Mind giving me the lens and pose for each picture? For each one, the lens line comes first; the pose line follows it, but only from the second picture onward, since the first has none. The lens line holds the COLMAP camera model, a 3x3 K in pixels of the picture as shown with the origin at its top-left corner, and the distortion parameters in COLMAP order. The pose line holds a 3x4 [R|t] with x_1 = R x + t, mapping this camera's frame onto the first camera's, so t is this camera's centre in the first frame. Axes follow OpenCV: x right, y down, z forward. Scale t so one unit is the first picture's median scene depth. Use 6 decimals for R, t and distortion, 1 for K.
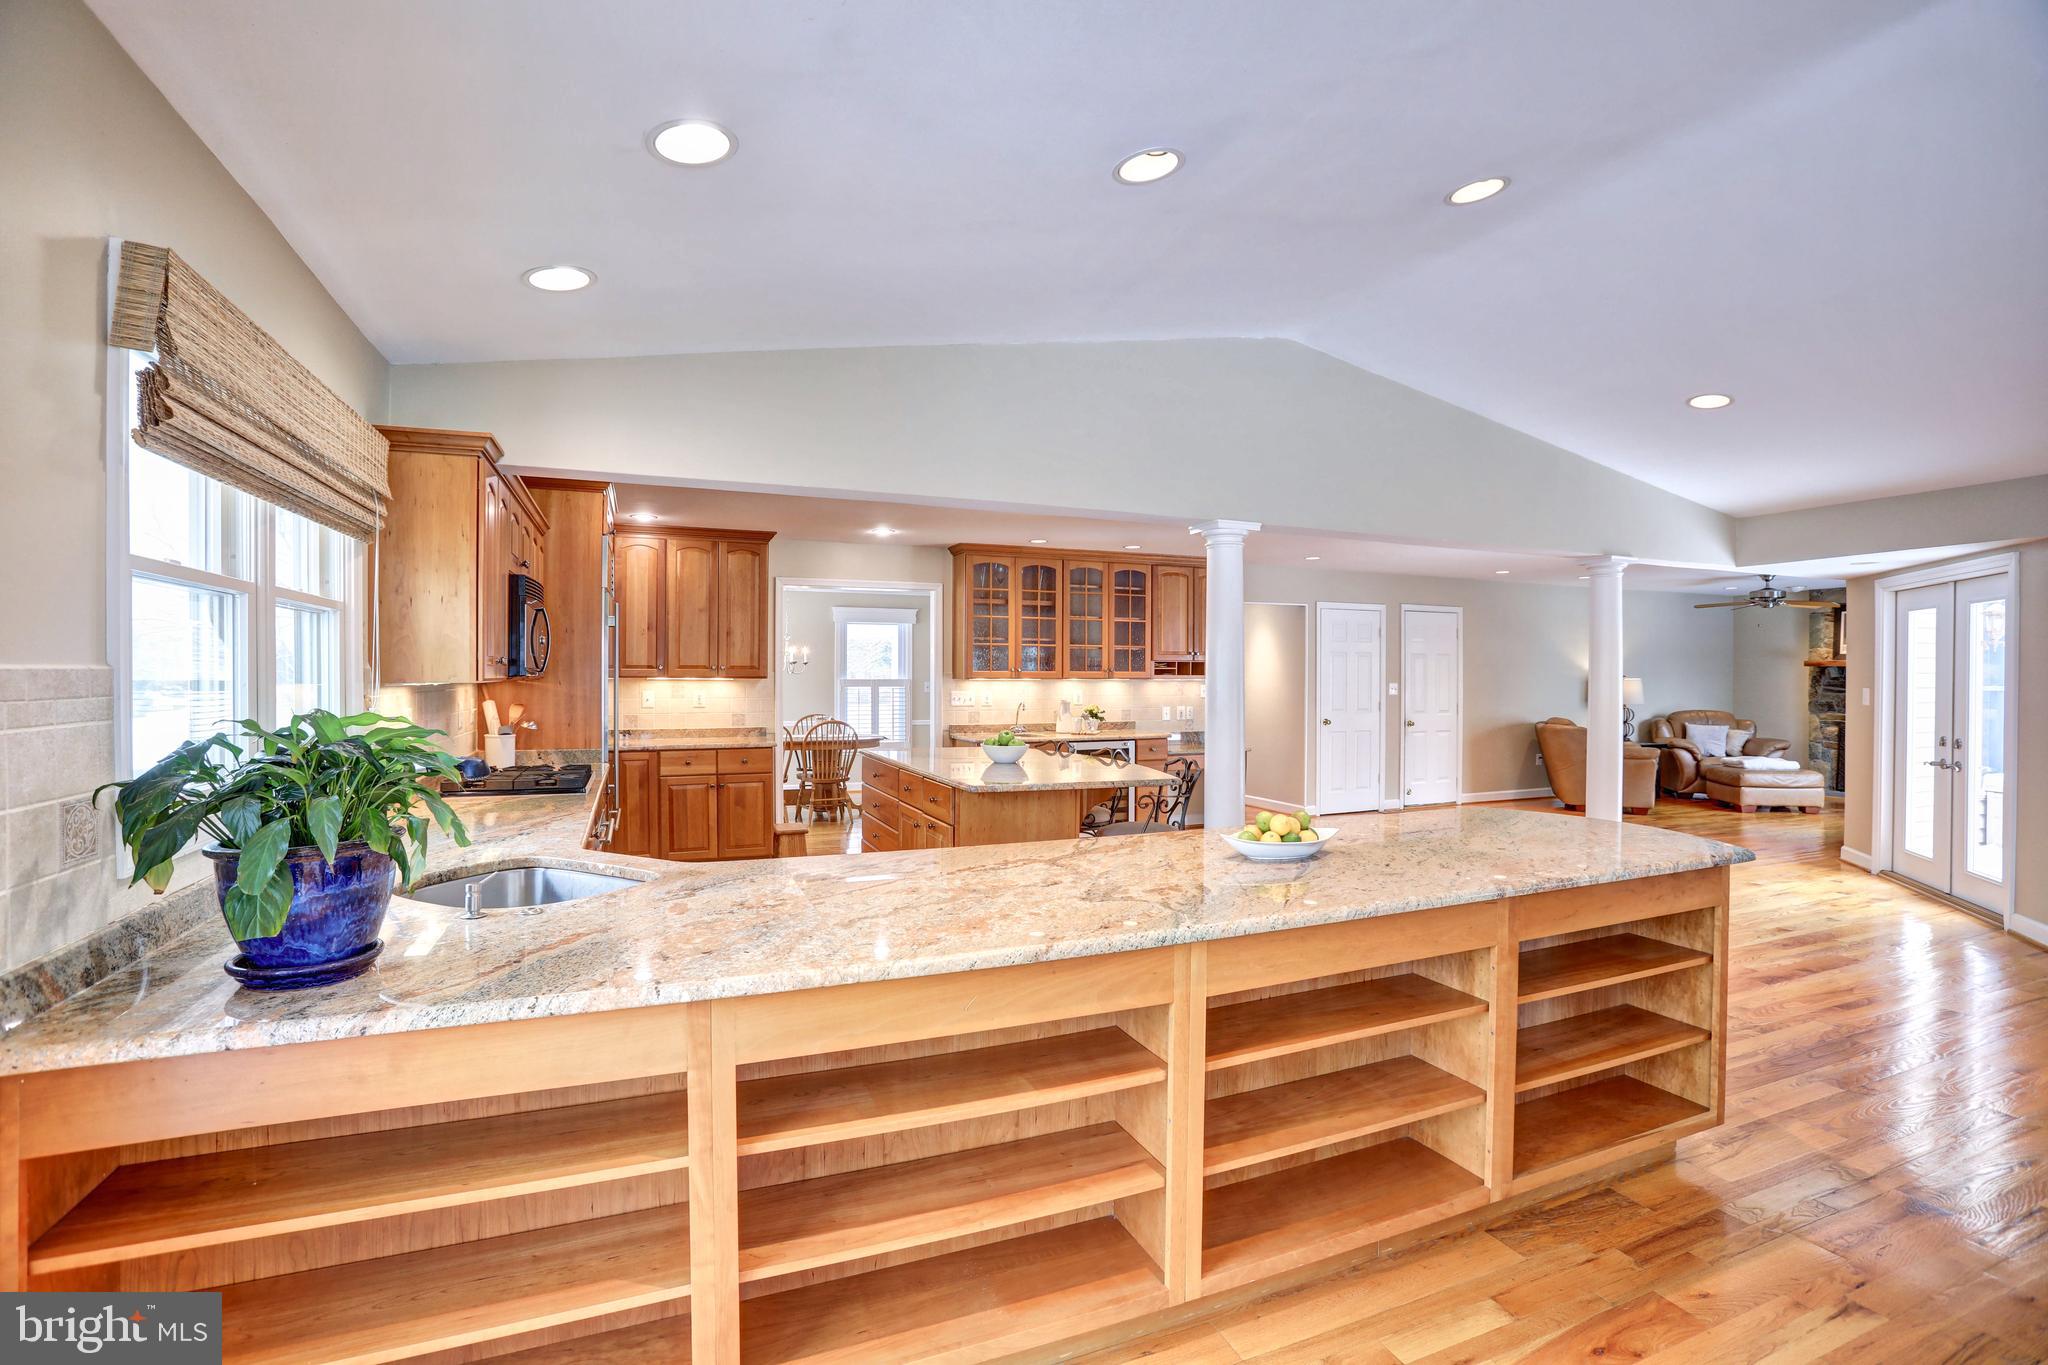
lens RADIAL K [[929.3, 0, 1023.4], [0, 929.3, 679.5], [0, 0, 1]] dist [-0.077383, 0.031830]
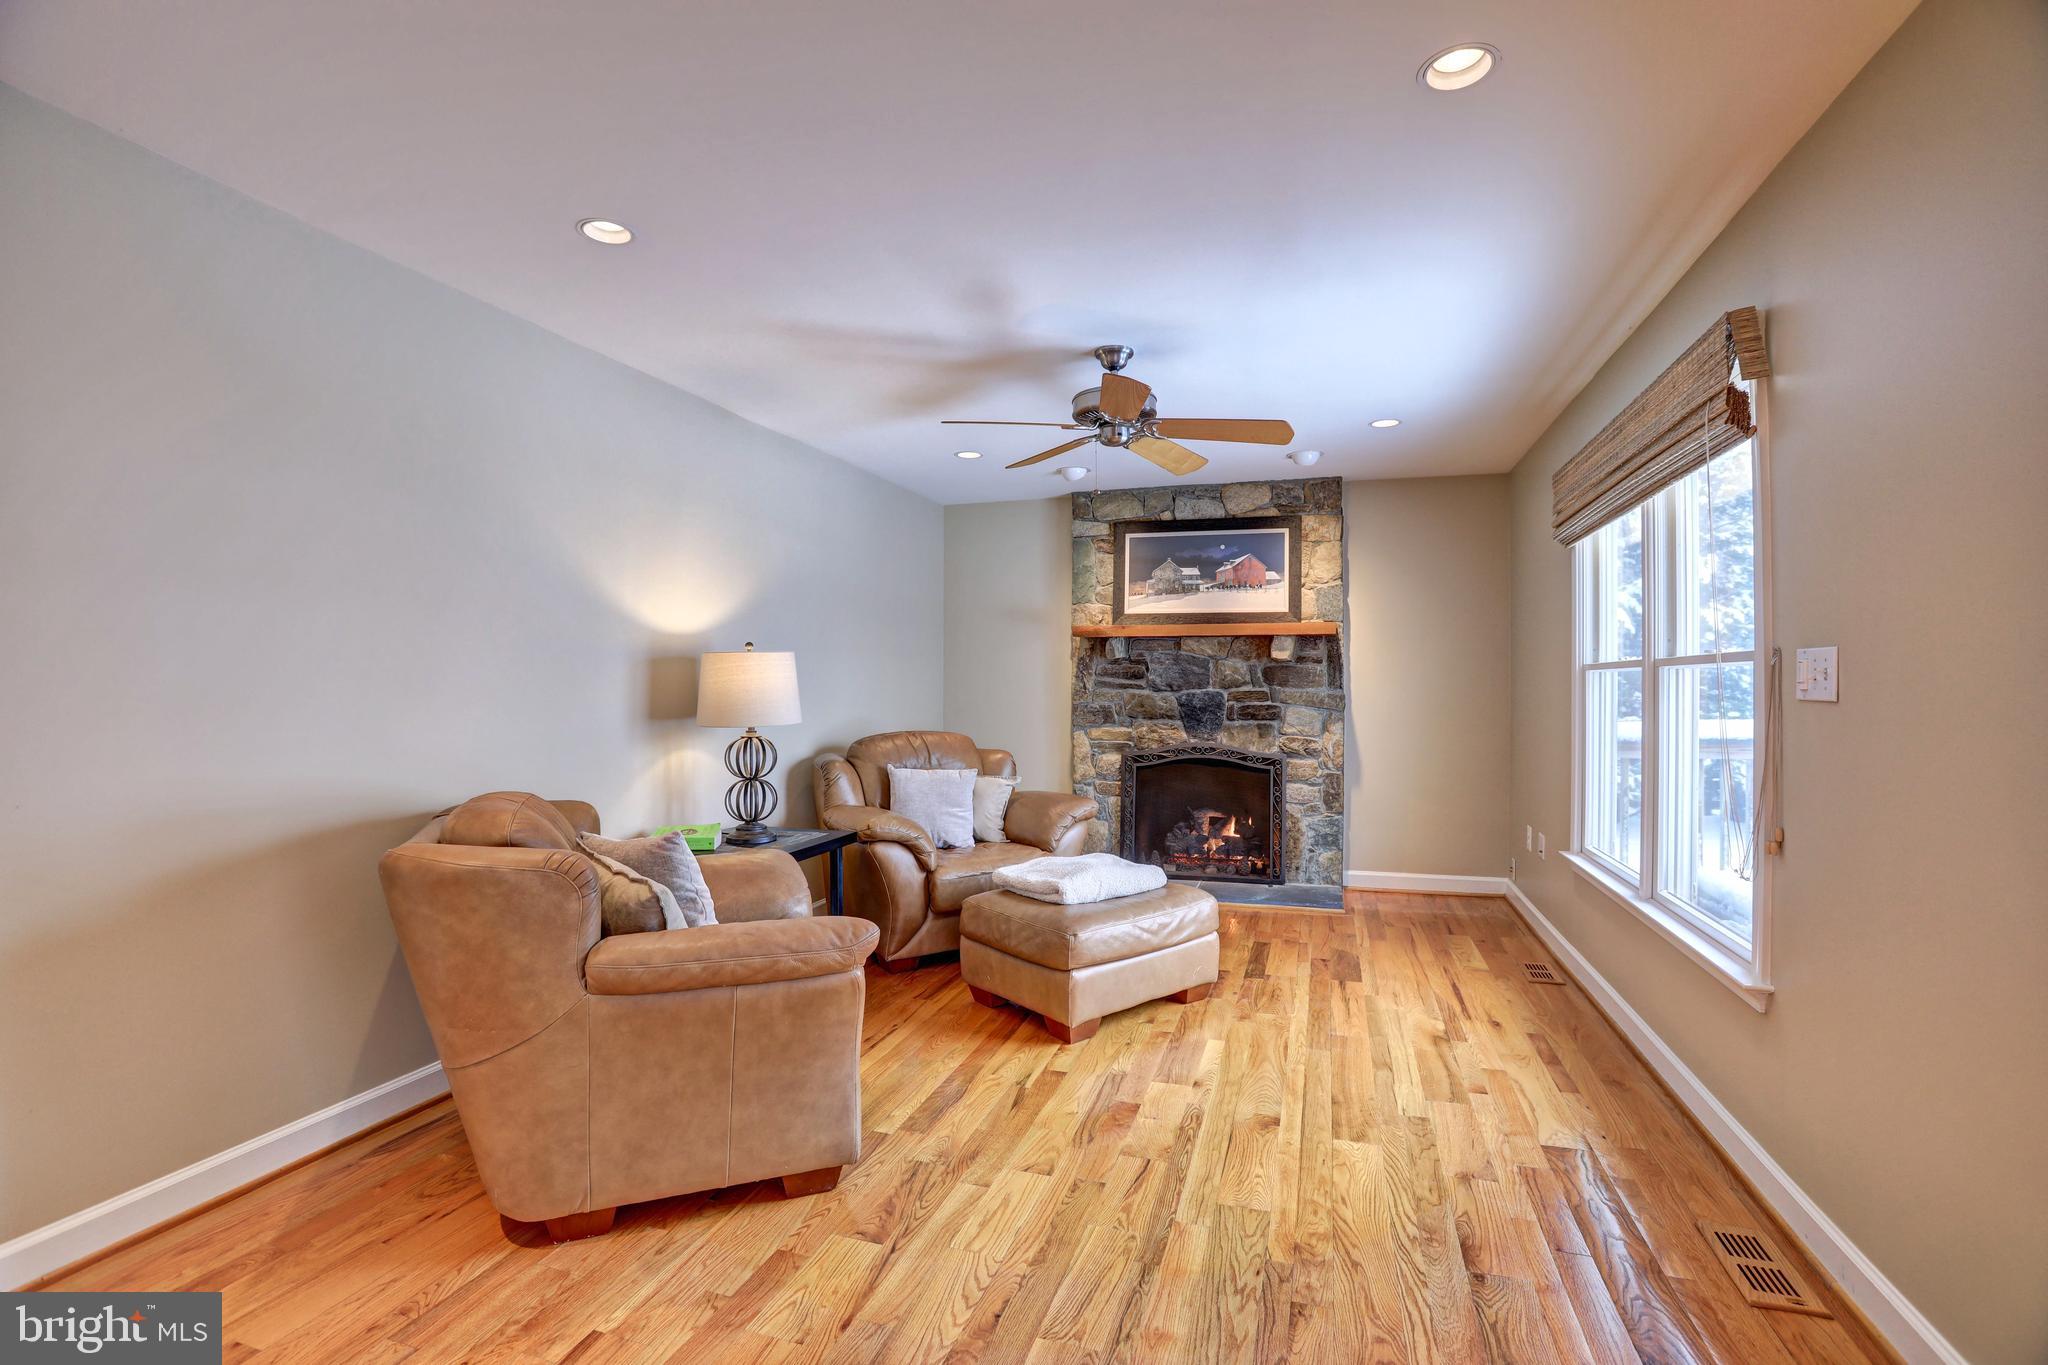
lens RADIAL K [[929.3, 0, 1023.4], [0, 929.3, 679.5], [0, 0, 1]] dist [-0.077383, 0.031830]
pose [[0.650077, 0.000591, 0.759868, 0.612399], [0.006113, 0.999963, -0.006007, 0.016629], [-0.759844, 0.008550, 0.650050, 0.909956]]
